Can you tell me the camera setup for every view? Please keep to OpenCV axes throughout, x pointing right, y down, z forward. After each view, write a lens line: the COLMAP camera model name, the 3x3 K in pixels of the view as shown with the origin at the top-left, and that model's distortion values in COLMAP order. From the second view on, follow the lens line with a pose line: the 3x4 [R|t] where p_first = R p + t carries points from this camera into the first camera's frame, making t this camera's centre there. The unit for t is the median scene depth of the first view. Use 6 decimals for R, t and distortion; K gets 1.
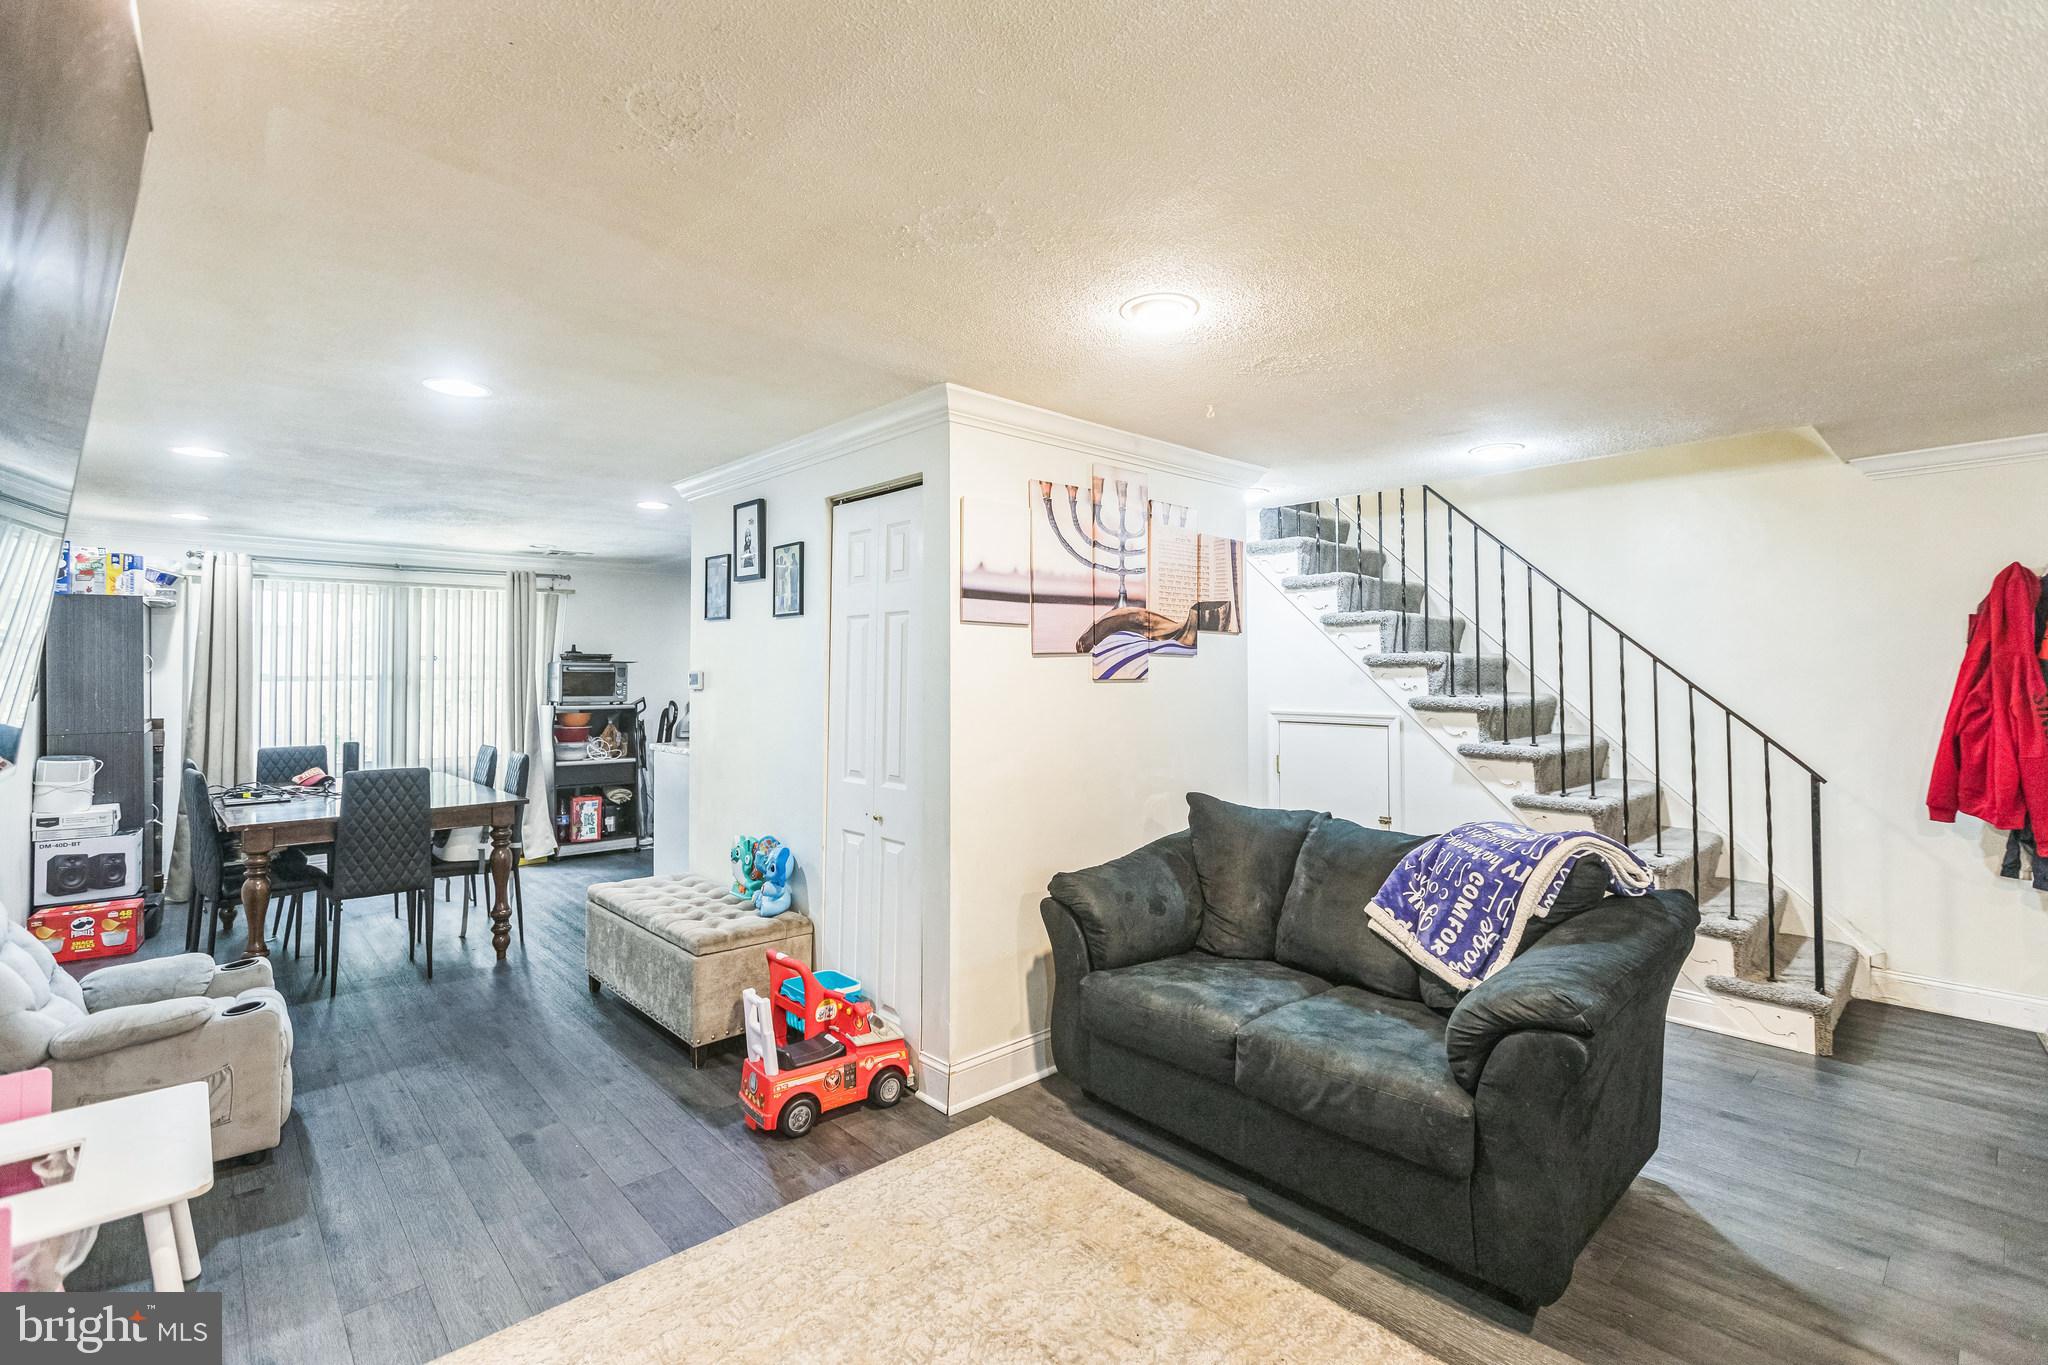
lens RADIAL K [[936.9, 0, 1036.4], [0, 936.9, 658.1], [0, 0, 1]] dist [0.002128, -0.000017]
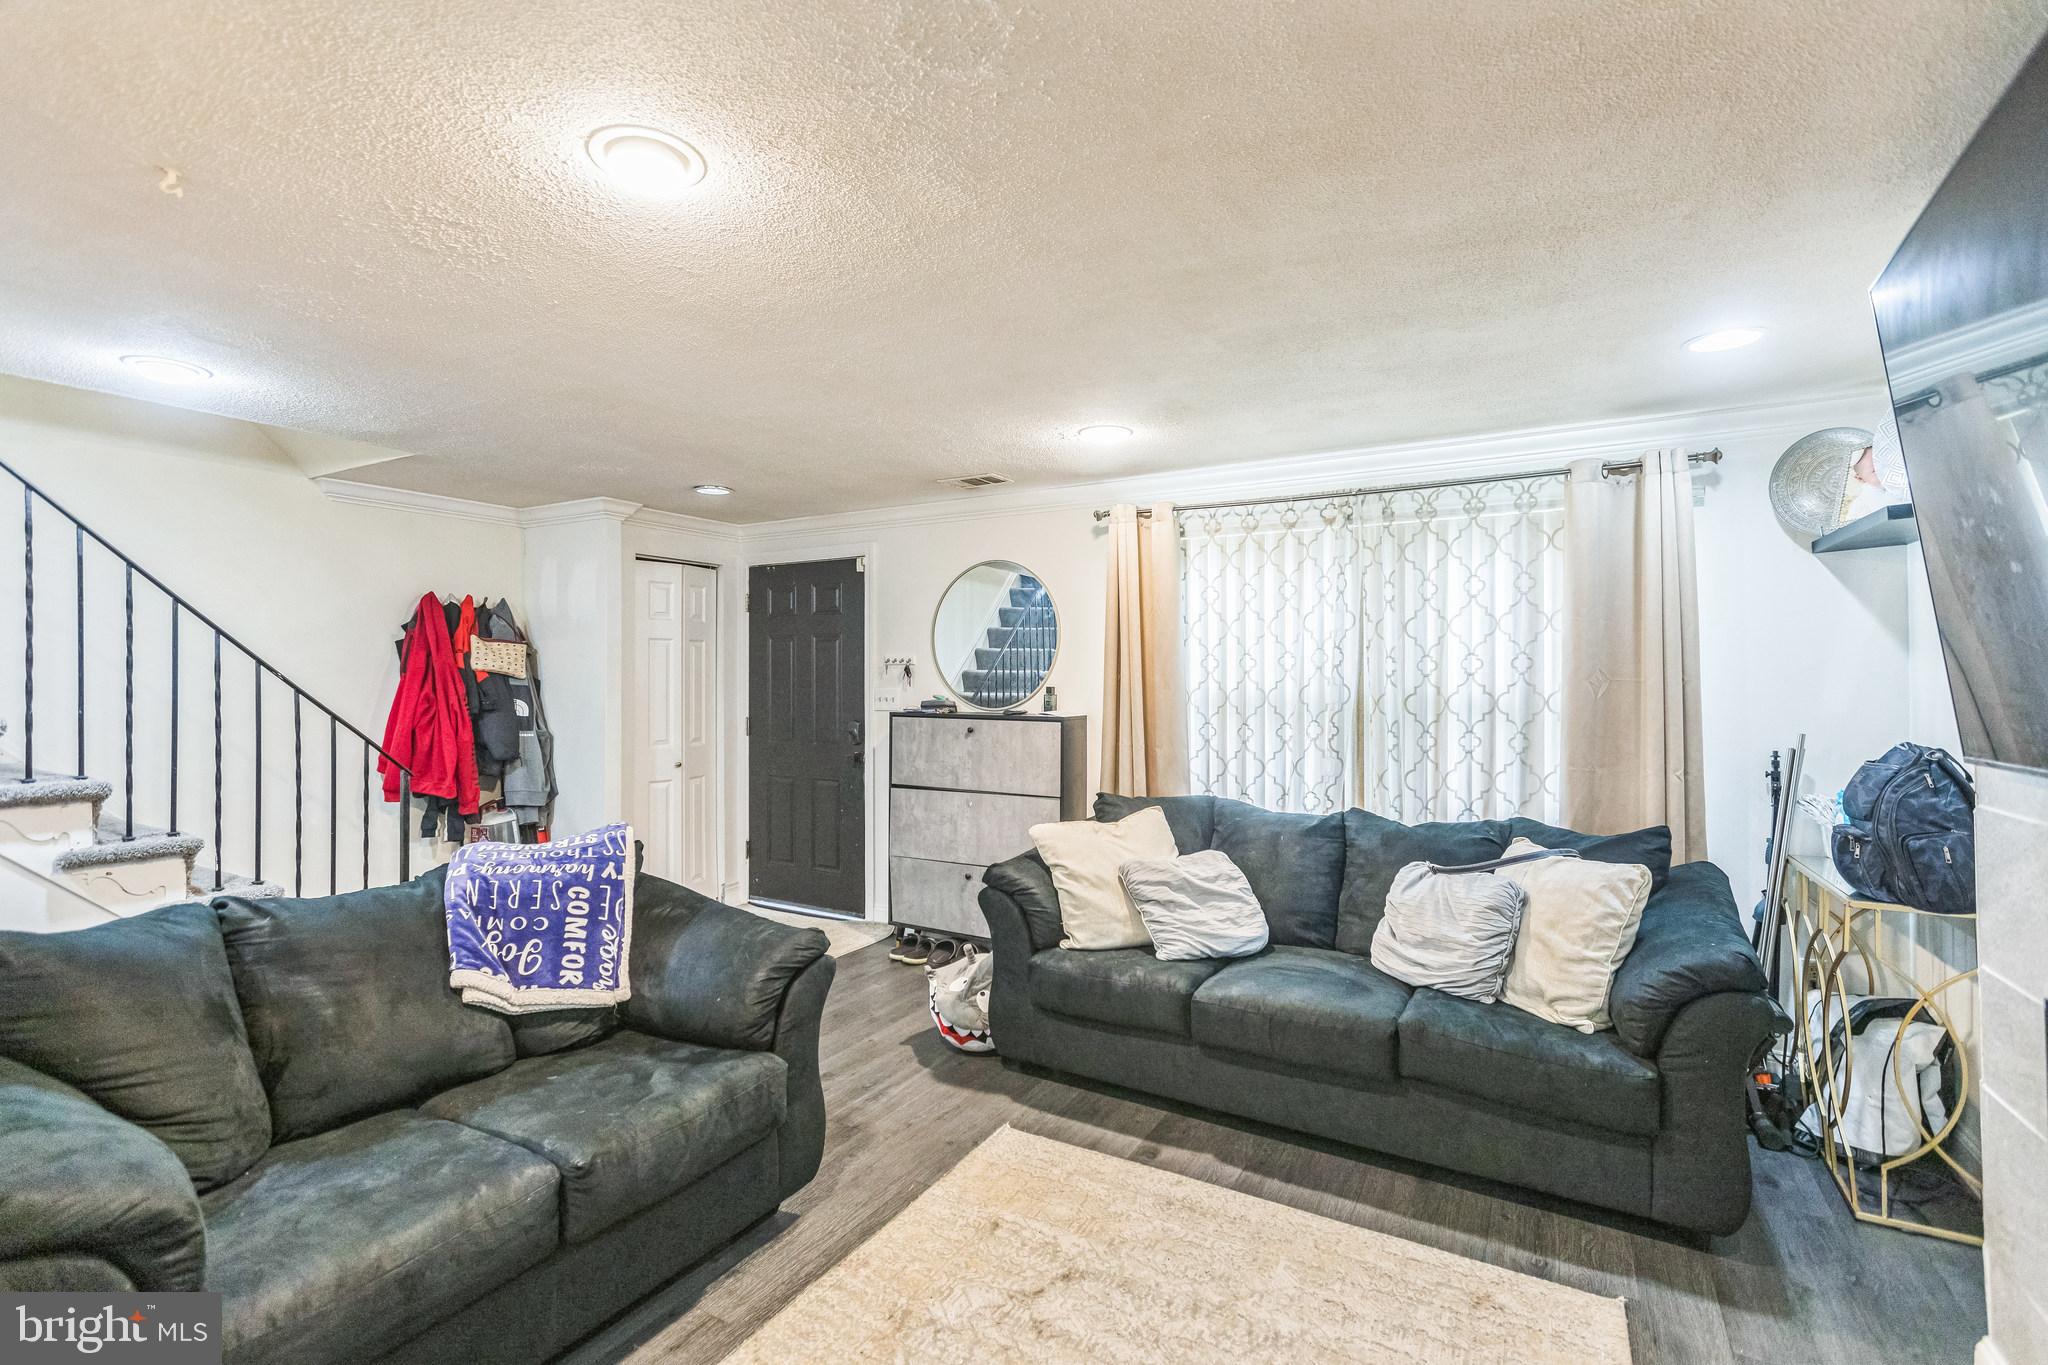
lens RADIAL K [[899.8, 0, 1020.4], [0, 899.8, 676.5], [0, 0, 1]] dist [0.000804, -0.000253]
pose [[-0.287476, 0.003110, 0.957783, -0.384705], [-0.016503, 0.999830, -0.008200, 0.011105], [-0.957646, -0.018164, -0.287376, 0.600447]]
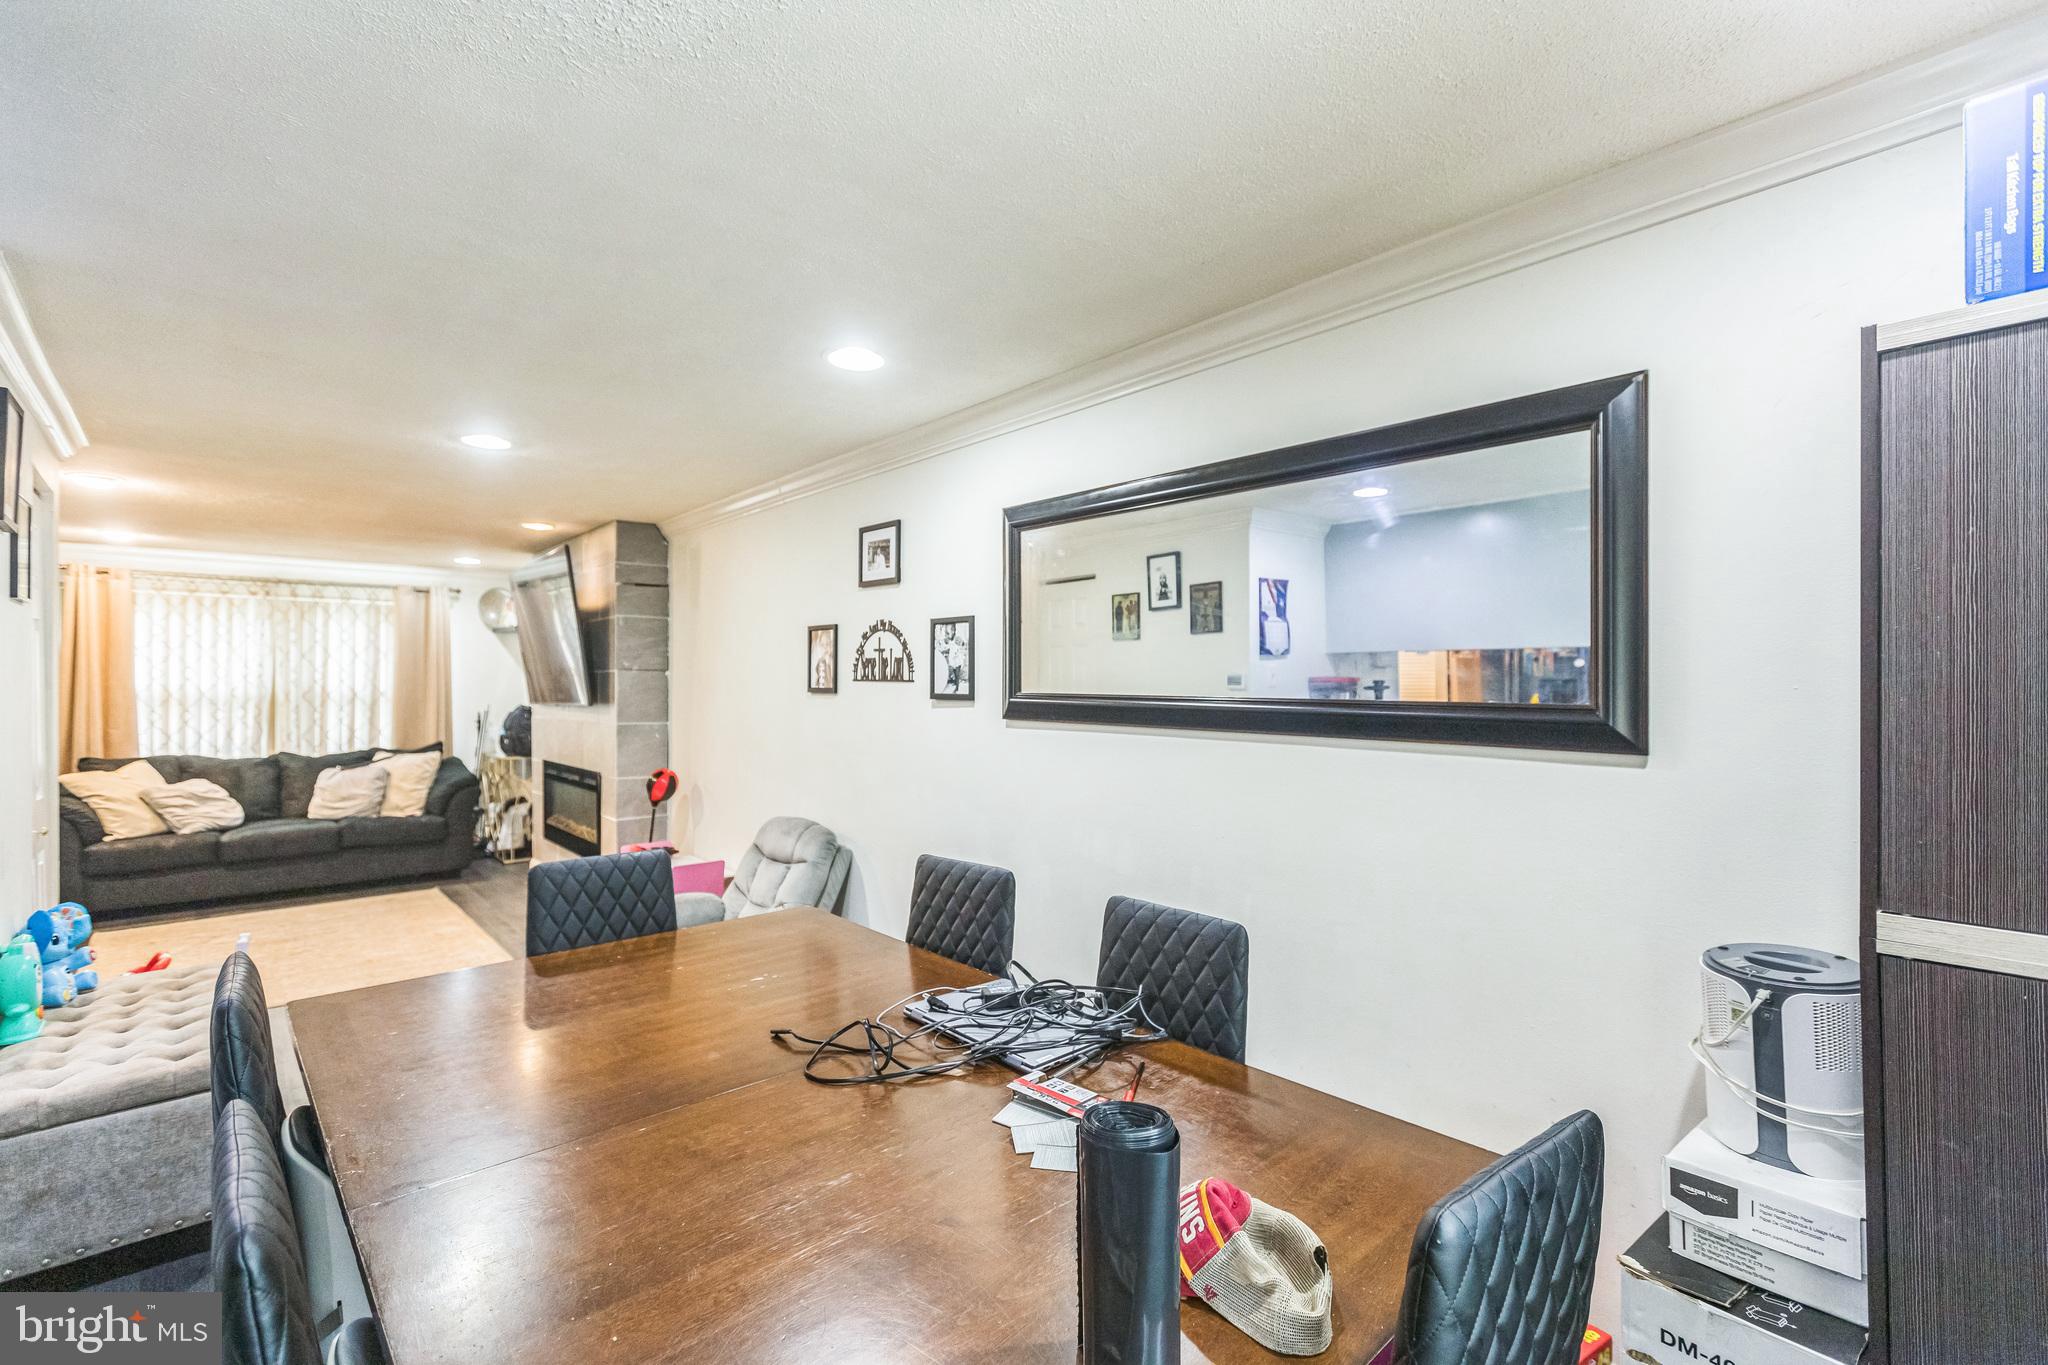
lens RADIAL K [[889.1, 0, 1028.9], [0, 889.1, 673.7], [0, 0, 1]] dist [-0.000784, -0.000194]
pose [[-0.999914, 0.001072, 0.013033, -1.067817], [0.000718, 0.999631, -0.027168, 0.030194], [-0.013057, -0.027156, -0.999546, 1.703575]]
